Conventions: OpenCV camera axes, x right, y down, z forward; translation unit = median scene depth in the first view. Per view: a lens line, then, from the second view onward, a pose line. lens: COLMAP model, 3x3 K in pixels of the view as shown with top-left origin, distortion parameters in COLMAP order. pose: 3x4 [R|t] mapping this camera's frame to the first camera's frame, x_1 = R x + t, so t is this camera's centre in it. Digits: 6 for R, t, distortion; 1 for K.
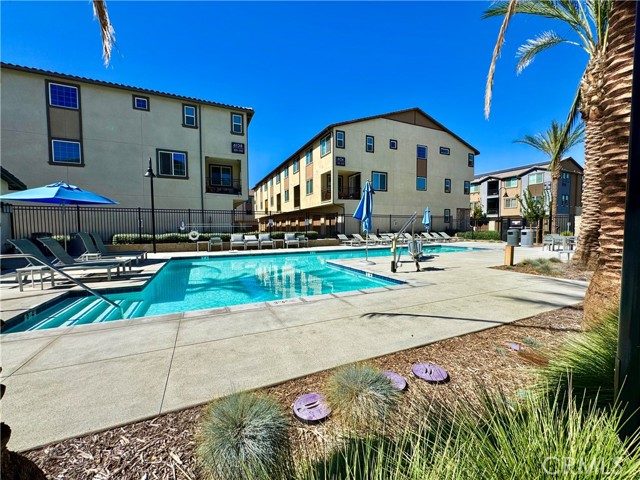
lens RADIAL K [[255.6, 0, 320.0], [0, 255.6, 240.0], [0, 0, 1]] dist [-0.000860, -0.000299]
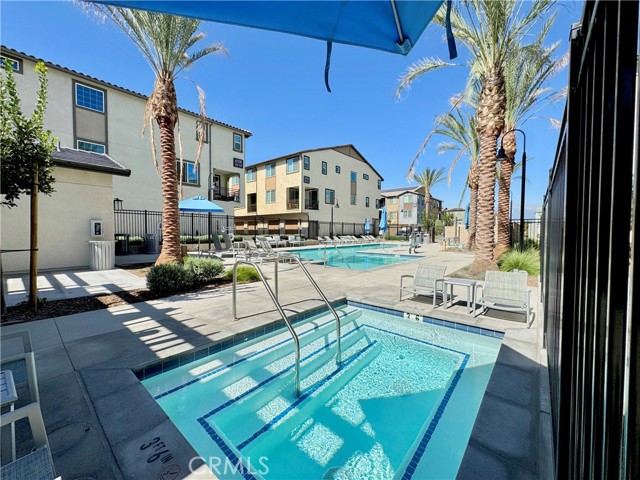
lens RADIAL K [[255.6, 0, 320.0], [0, 255.6, 240.0], [0, 0, 1]] dist [-0.000860, -0.000299]
pose [[0.908283, -0.003299, 0.418343, -0.441278], [0.009236, 0.999883, -0.012167, 0.011596], [-0.418255, 0.014914, 0.908207, -0.207756]]
